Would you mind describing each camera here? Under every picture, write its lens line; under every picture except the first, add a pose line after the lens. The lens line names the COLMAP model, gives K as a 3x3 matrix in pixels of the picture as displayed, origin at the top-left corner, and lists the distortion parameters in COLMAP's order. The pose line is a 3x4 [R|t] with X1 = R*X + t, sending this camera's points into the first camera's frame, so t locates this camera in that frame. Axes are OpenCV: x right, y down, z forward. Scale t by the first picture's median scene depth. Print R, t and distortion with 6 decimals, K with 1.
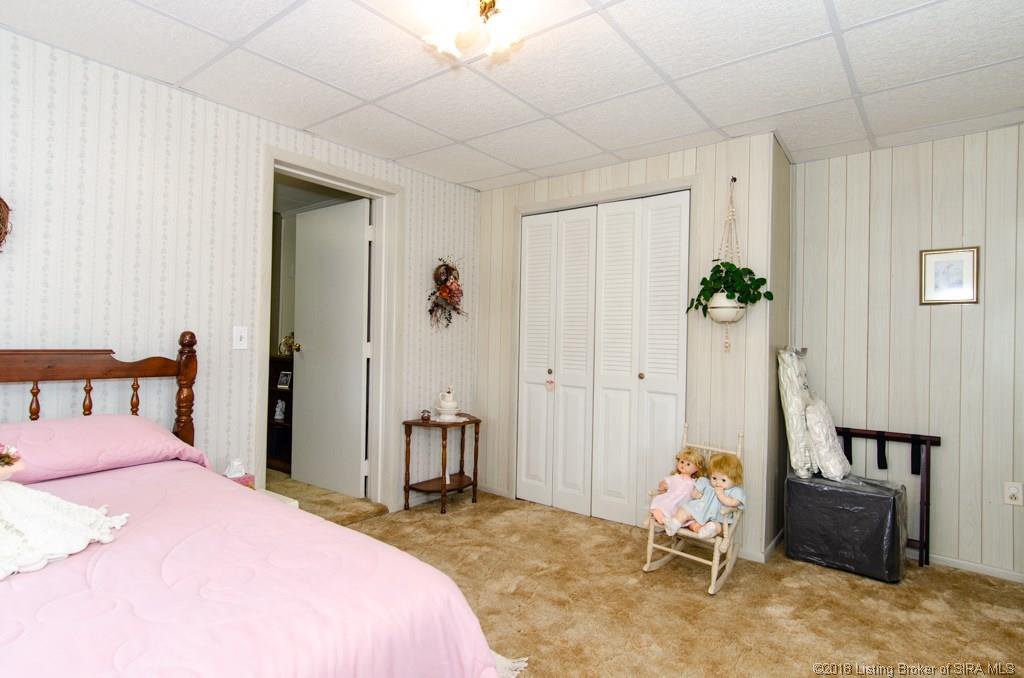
lens RADIAL K [[530.2, 0, 512.0], [0, 530.2, 339.0], [0, 0, 1]] dist [-0.001062, -0.001018]
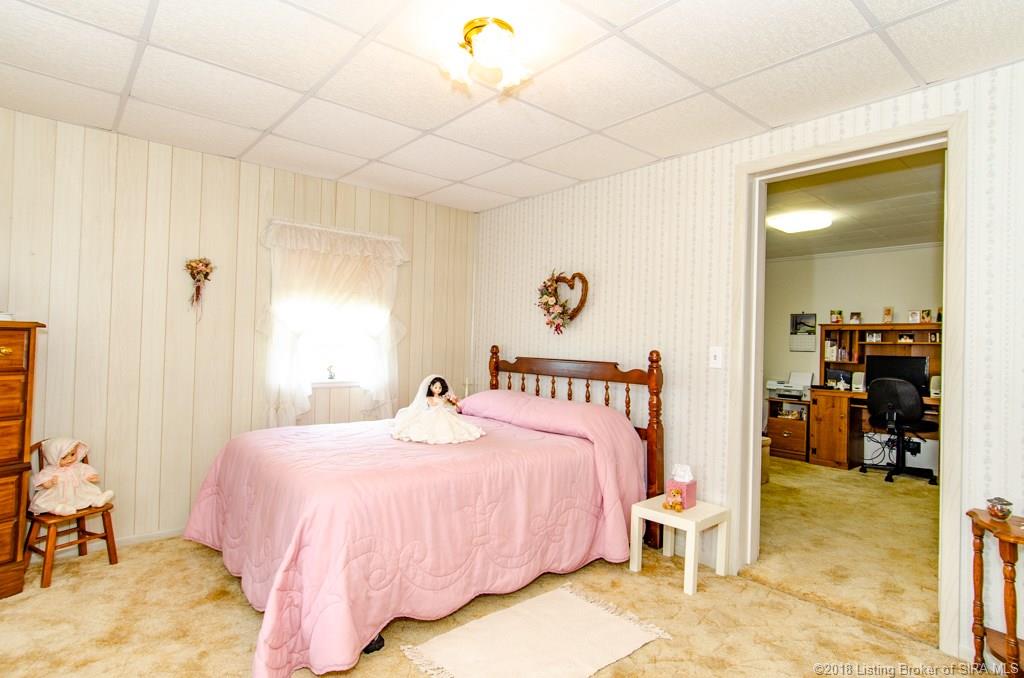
lens RADIAL K [[547.1, 0, 512.0], [0, 547.1, 339.0], [0, 0, 1]] dist [-0.000404, -0.000333]
pose [[-0.205202, -0.036782, -0.978028, 0.740114], [-0.038264, 0.998831, -0.029536, 0.010740], [0.977971, 0.031362, -0.206369, 0.957057]]
